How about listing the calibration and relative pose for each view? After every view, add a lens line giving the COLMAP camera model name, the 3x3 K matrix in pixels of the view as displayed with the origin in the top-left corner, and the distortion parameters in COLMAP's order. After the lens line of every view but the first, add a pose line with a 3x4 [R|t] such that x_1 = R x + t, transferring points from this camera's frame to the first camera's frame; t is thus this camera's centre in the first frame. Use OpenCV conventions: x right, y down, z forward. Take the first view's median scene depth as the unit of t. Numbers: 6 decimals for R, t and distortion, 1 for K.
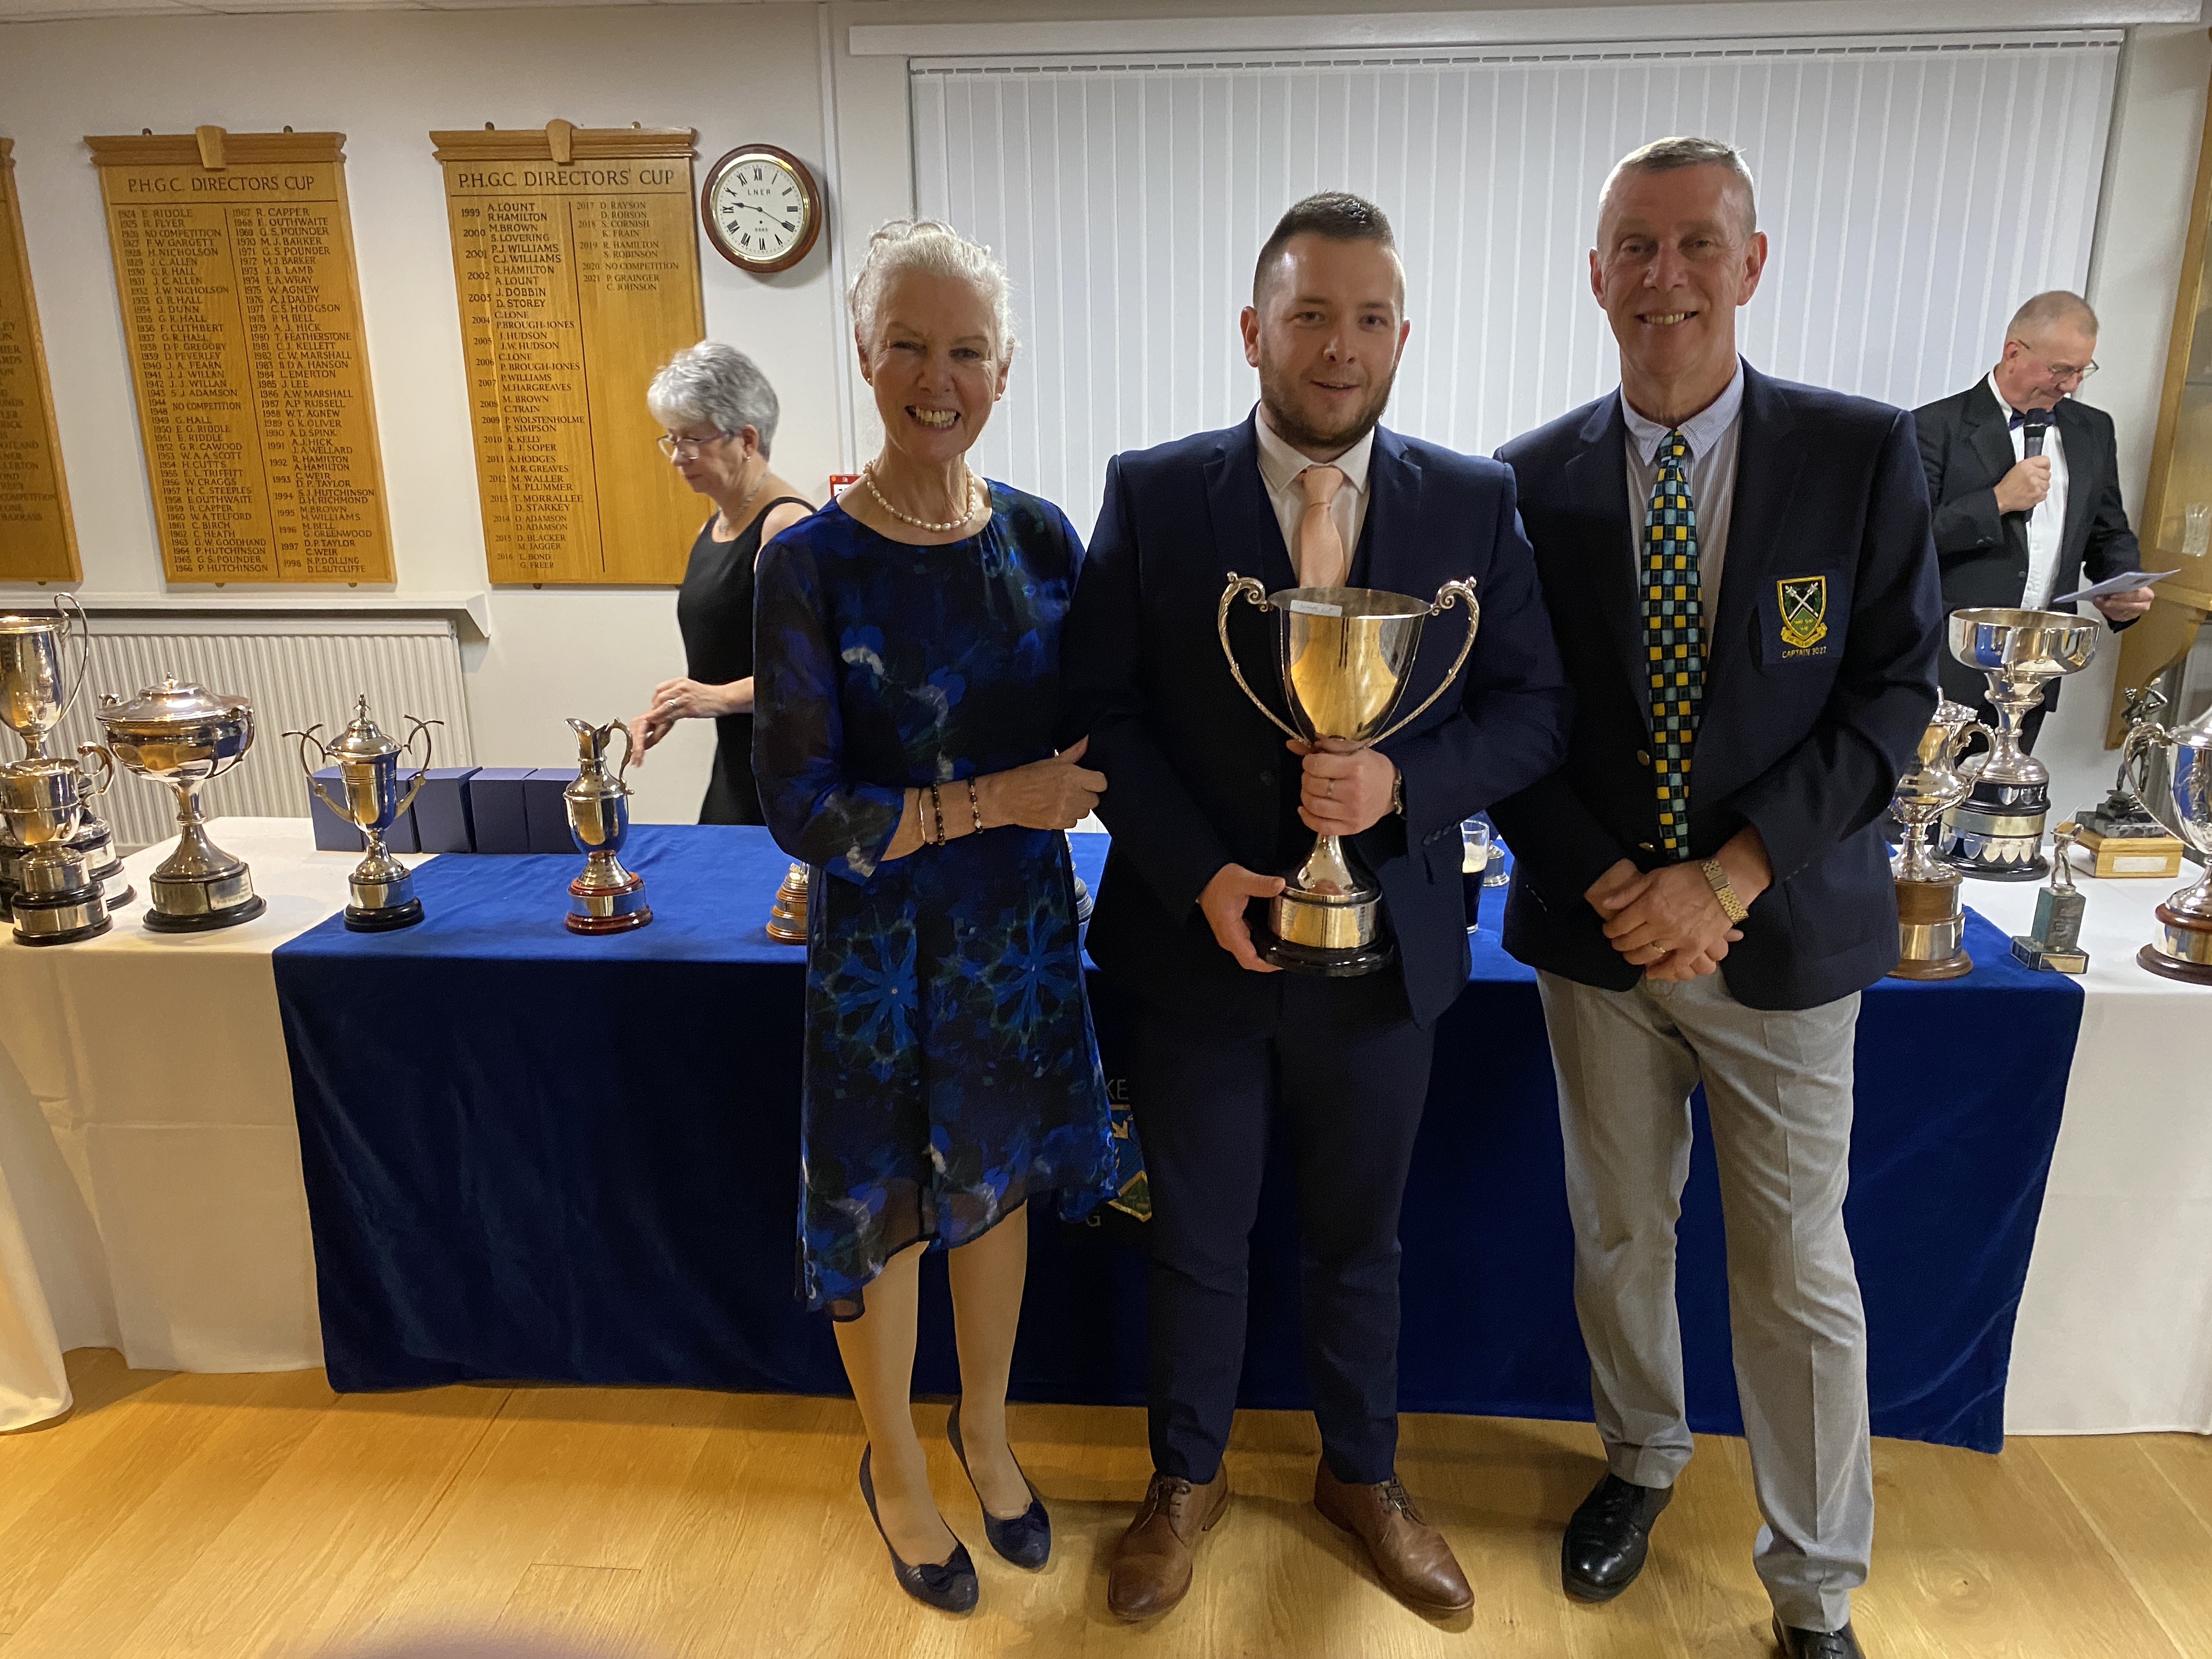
lens RADIAL K [[1665.4, 0, 1126.8], [0, 1665.4, 848.5], [0, 0, 1]] dist [0.013062, -0.008435]
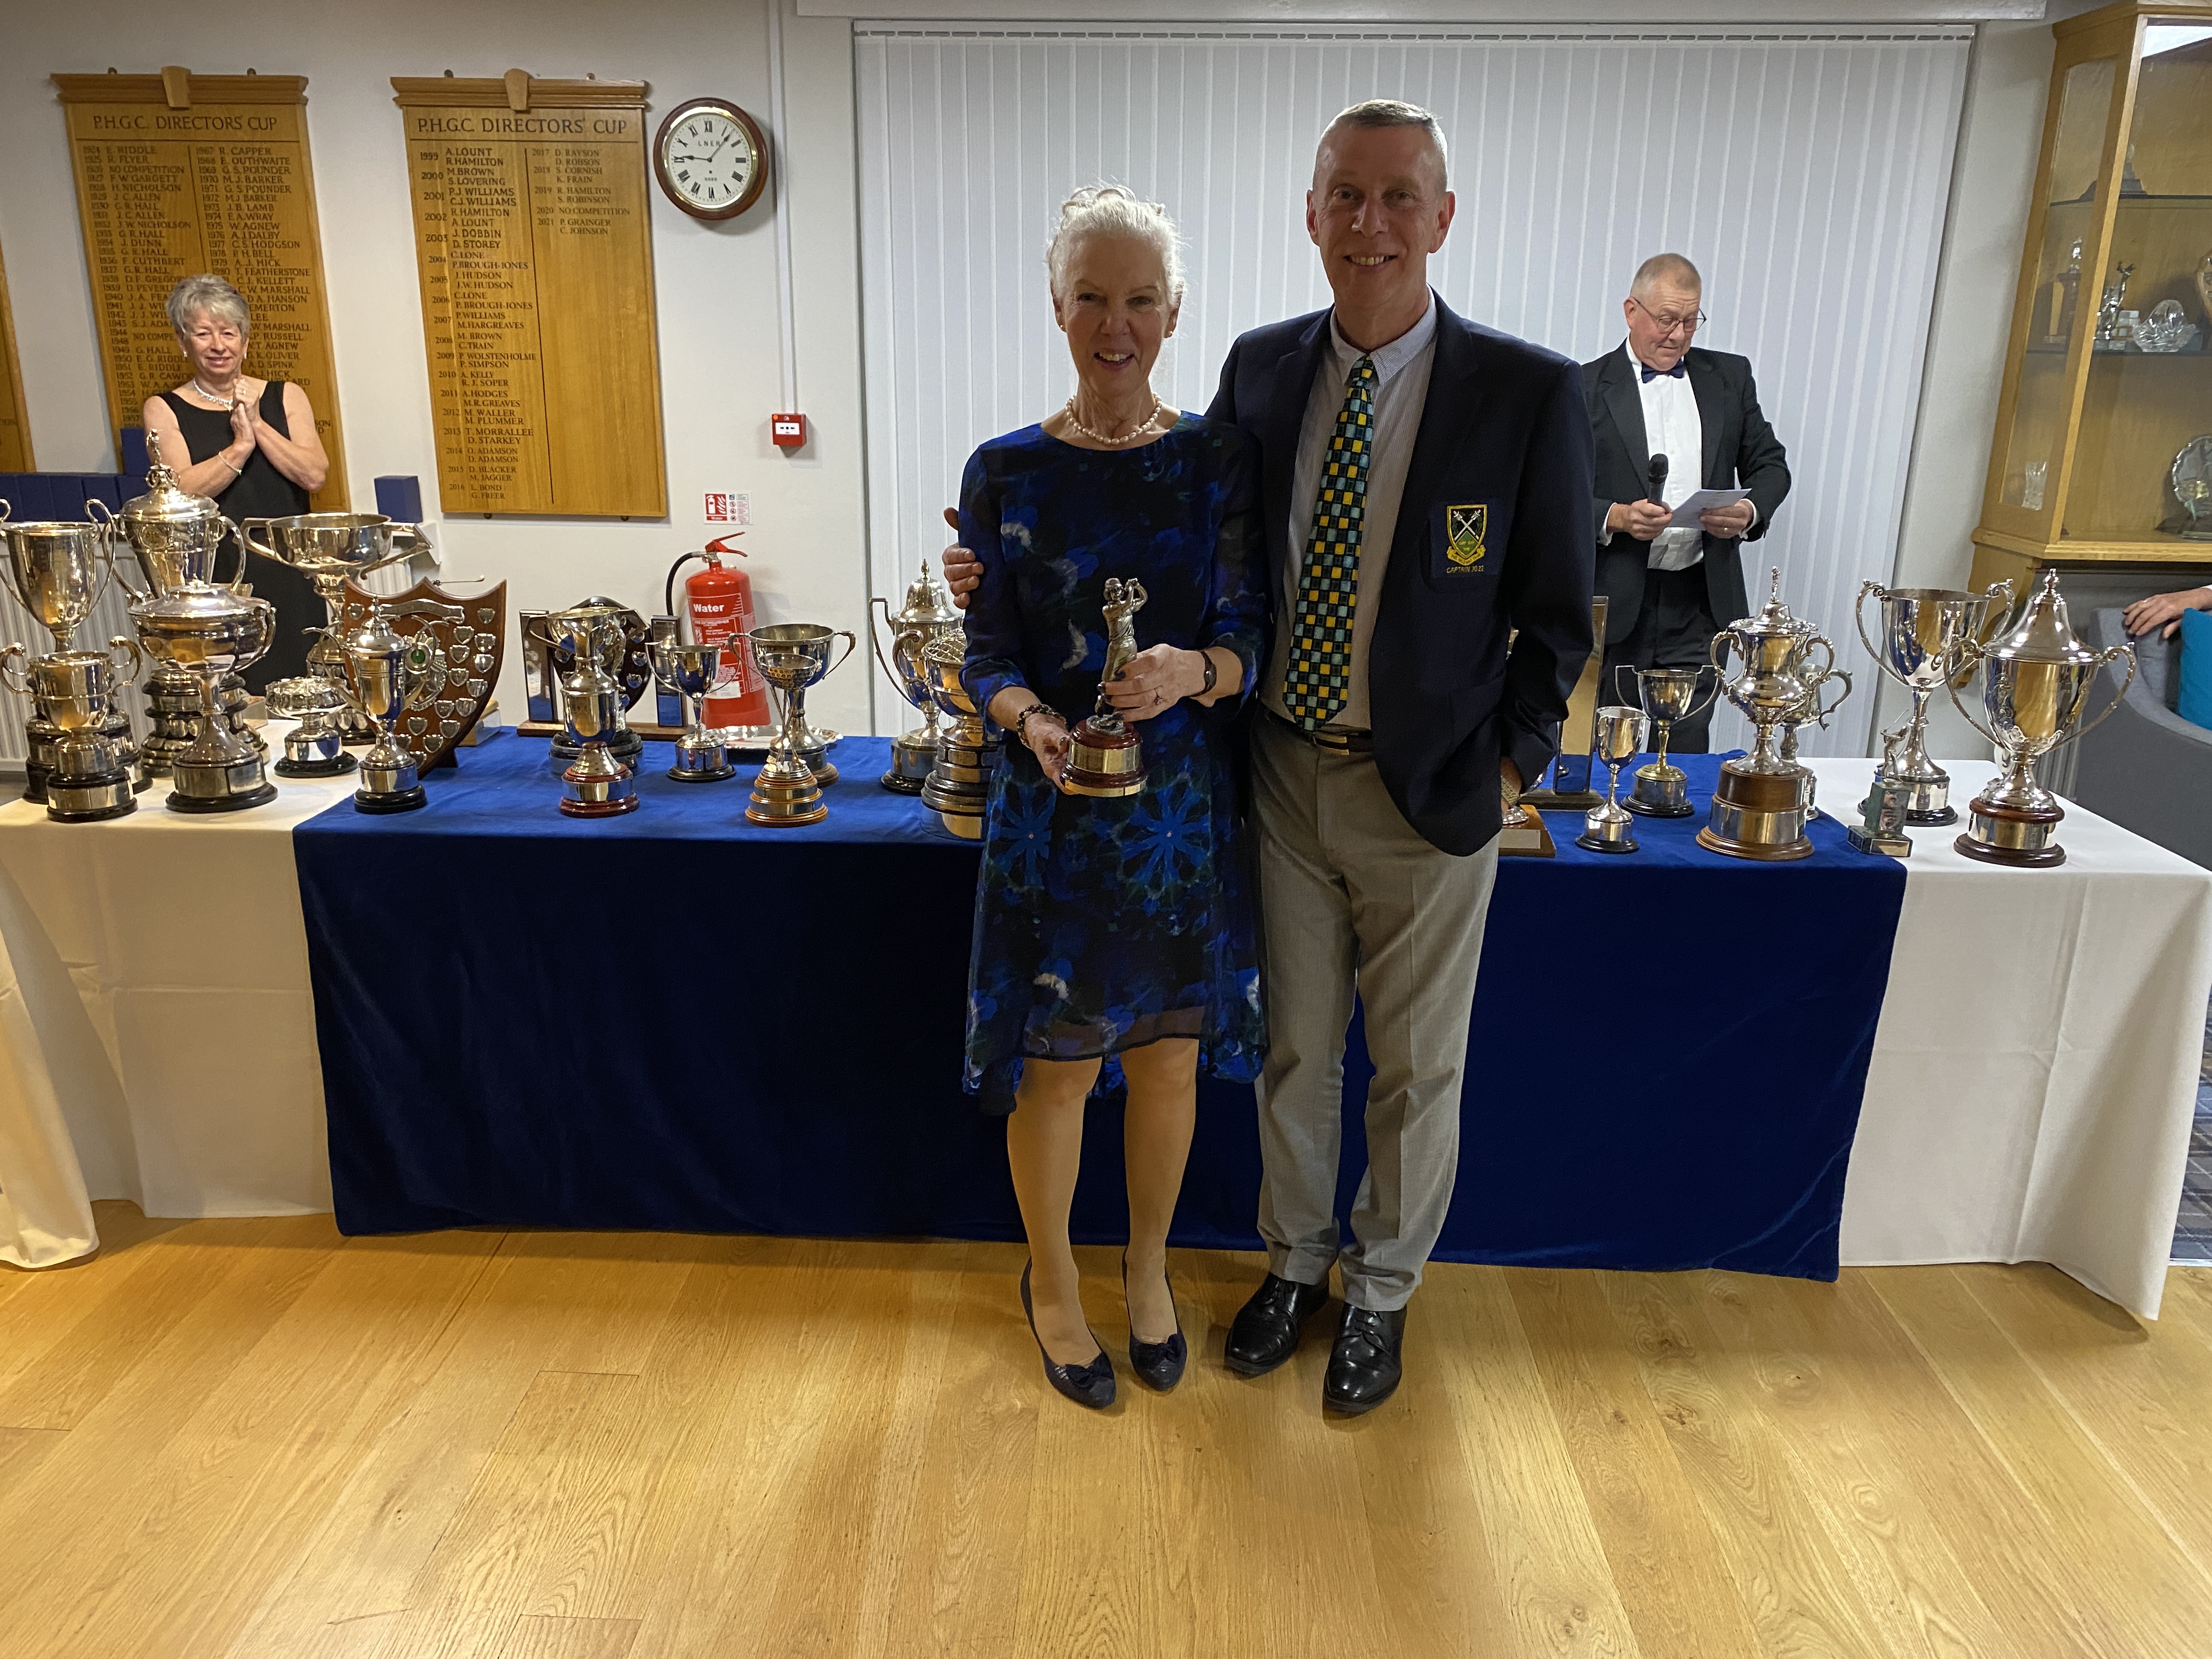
lens RADIAL K [[1665.4, 0, 1090.4], [0, 1665.4, 815.3], [0, 0, 1]] dist [0.013062, -0.008435]
pose [[0.999168, 0.008313, 0.039918, -0.031123], [-0.008489, 0.999955, 0.004255, 0.041969], [-0.039880, -0.004590, 0.999194, -0.111259]]
